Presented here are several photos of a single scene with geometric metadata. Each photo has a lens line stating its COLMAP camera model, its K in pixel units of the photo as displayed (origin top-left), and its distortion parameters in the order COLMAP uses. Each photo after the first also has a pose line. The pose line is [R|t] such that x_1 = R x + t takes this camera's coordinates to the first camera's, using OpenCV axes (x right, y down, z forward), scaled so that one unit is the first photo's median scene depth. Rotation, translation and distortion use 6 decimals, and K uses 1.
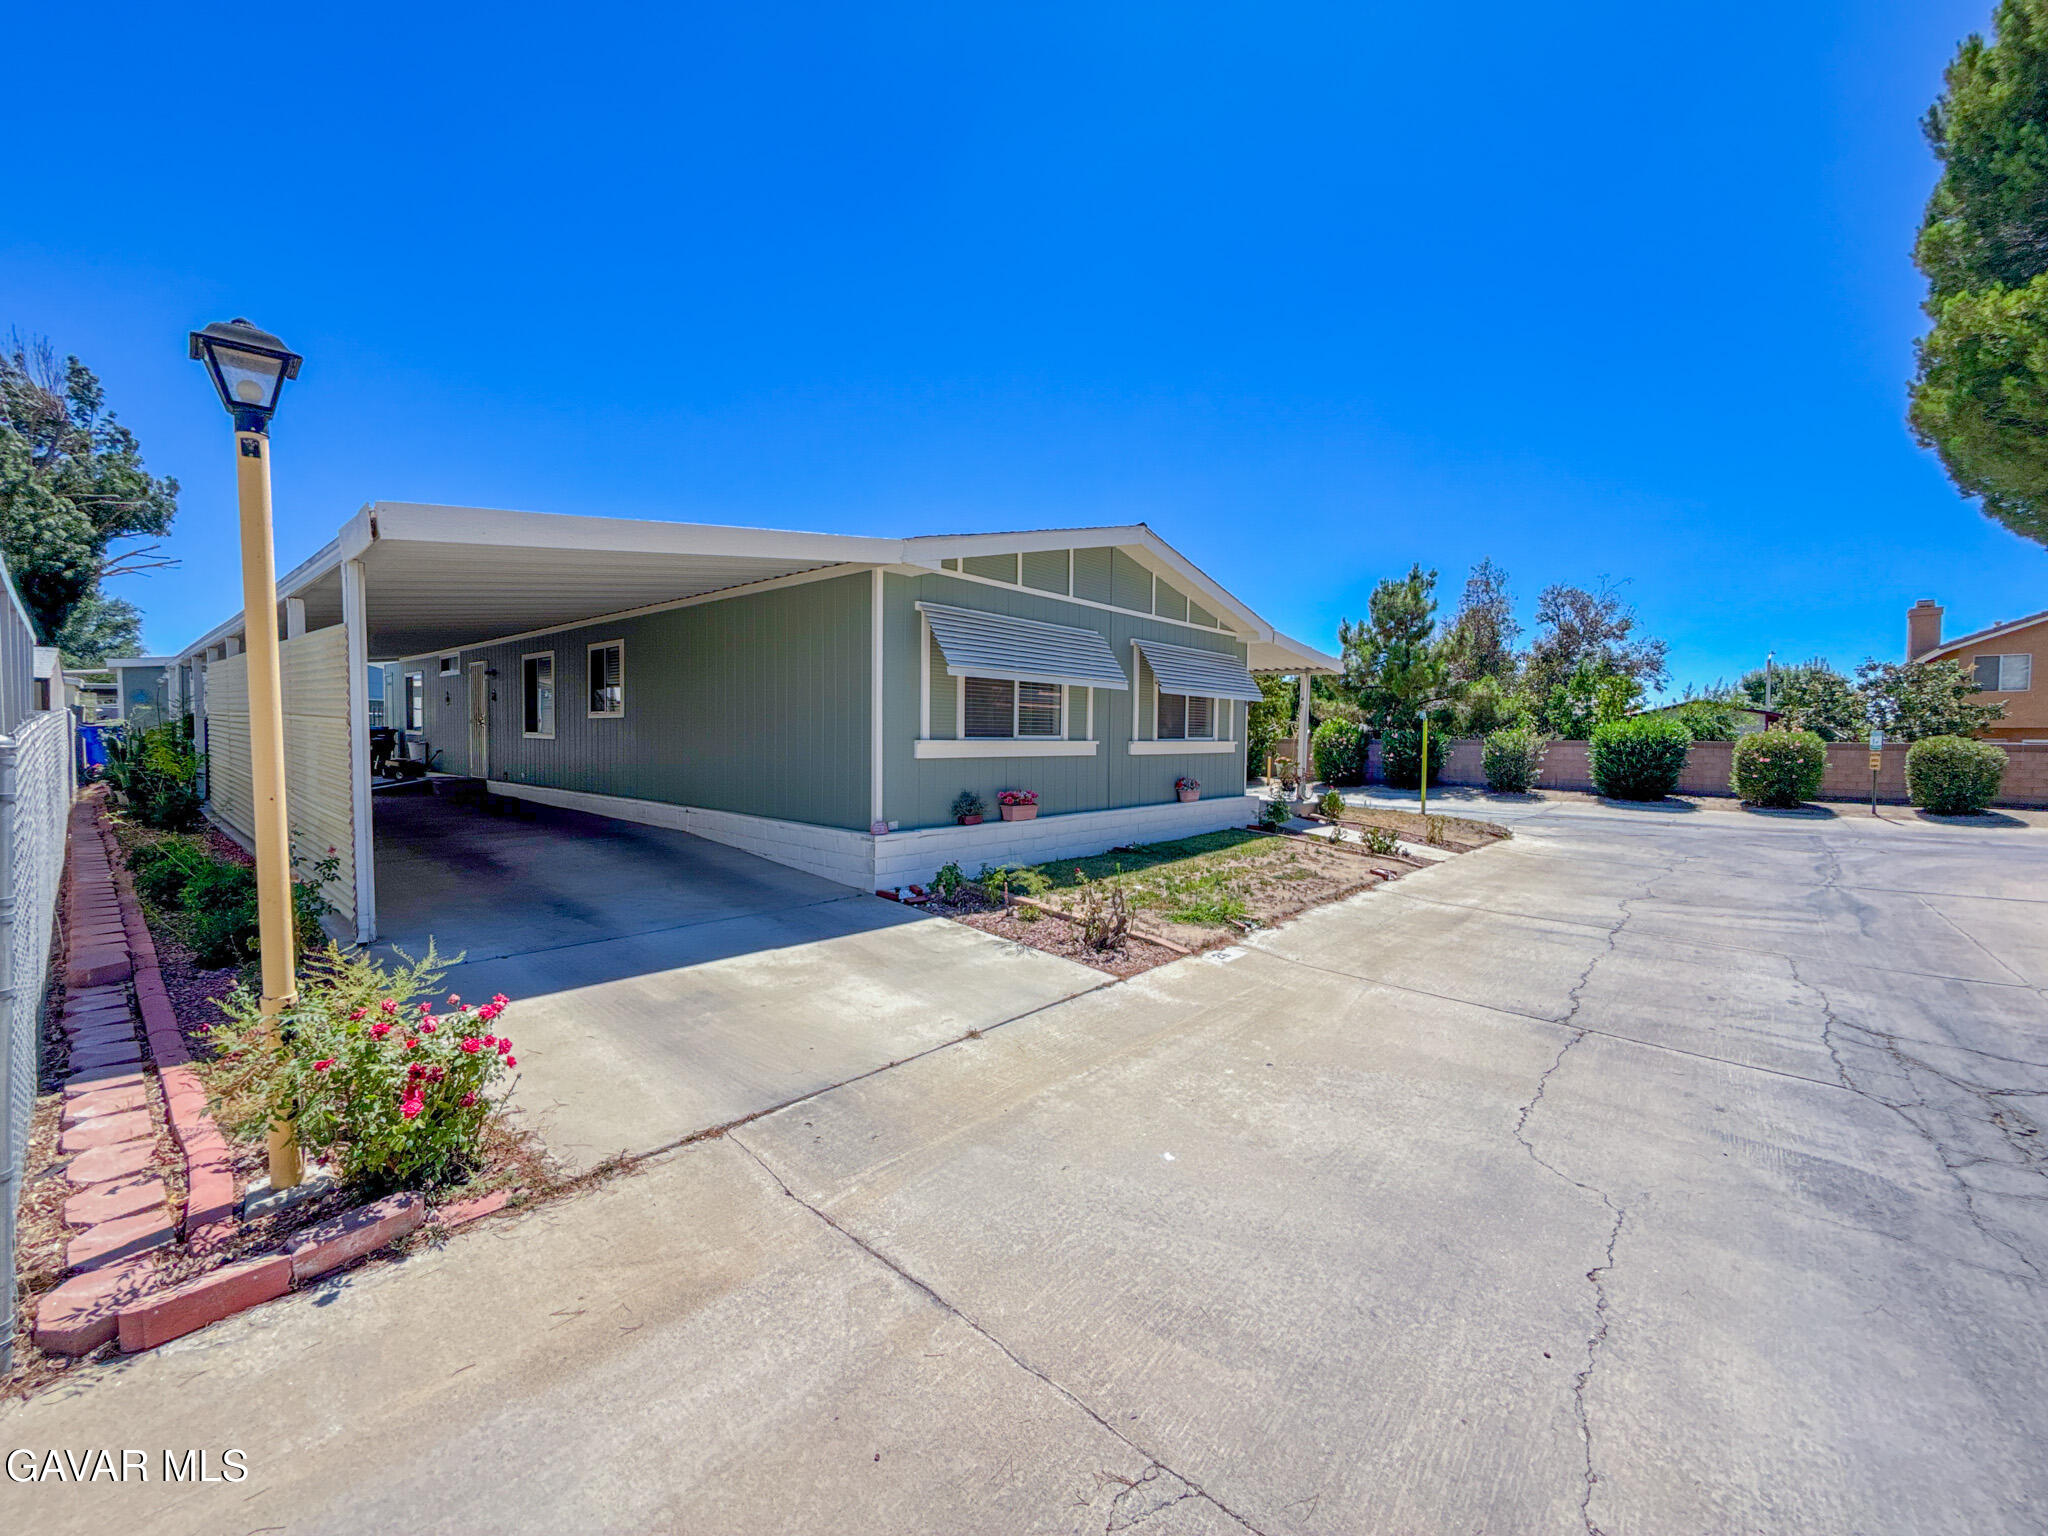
lens RADIAL K [[823.1, 0, 1021.4], [0, 823.1, 770.7], [0, 0, 1]] dist [0.000510, 0.000573]
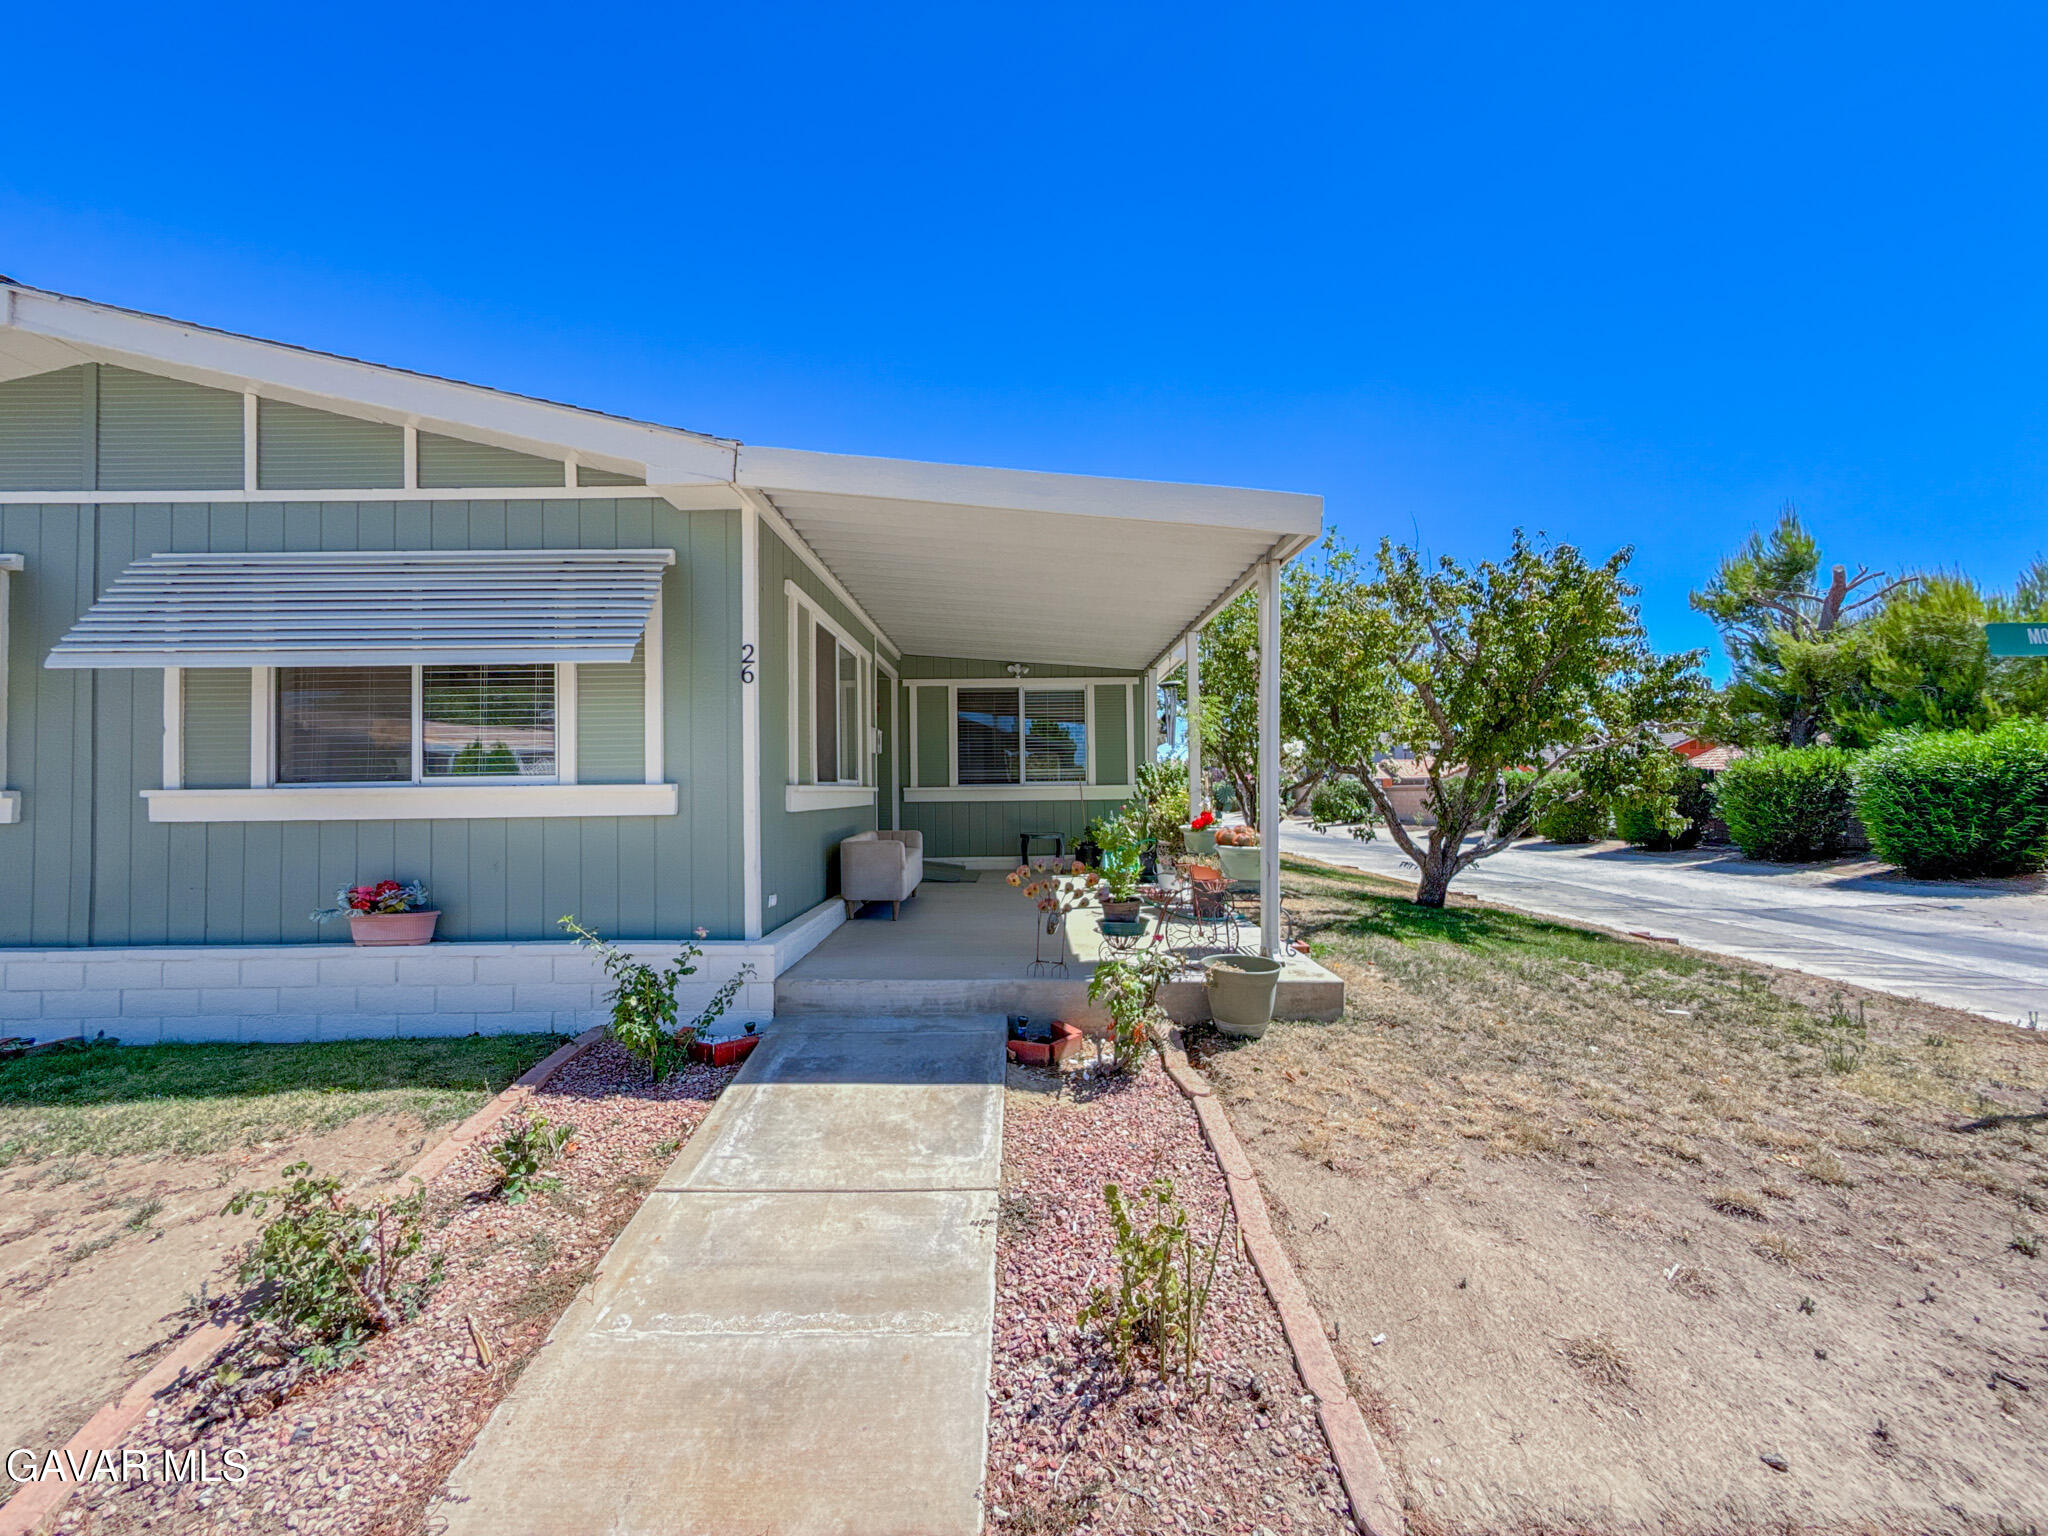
lens RADIAL K [[823.1, 0, 1026.9], [0, 823.1, 765.1], [0, 0, 1]] dist [0.000510, 0.000573]
pose [[0.665220, -0.040806, -0.745532, 0.798119], [-0.014154, 0.997637, -0.067234, -0.027118], [0.746514, 0.055278, 0.663070, 1.112321]]
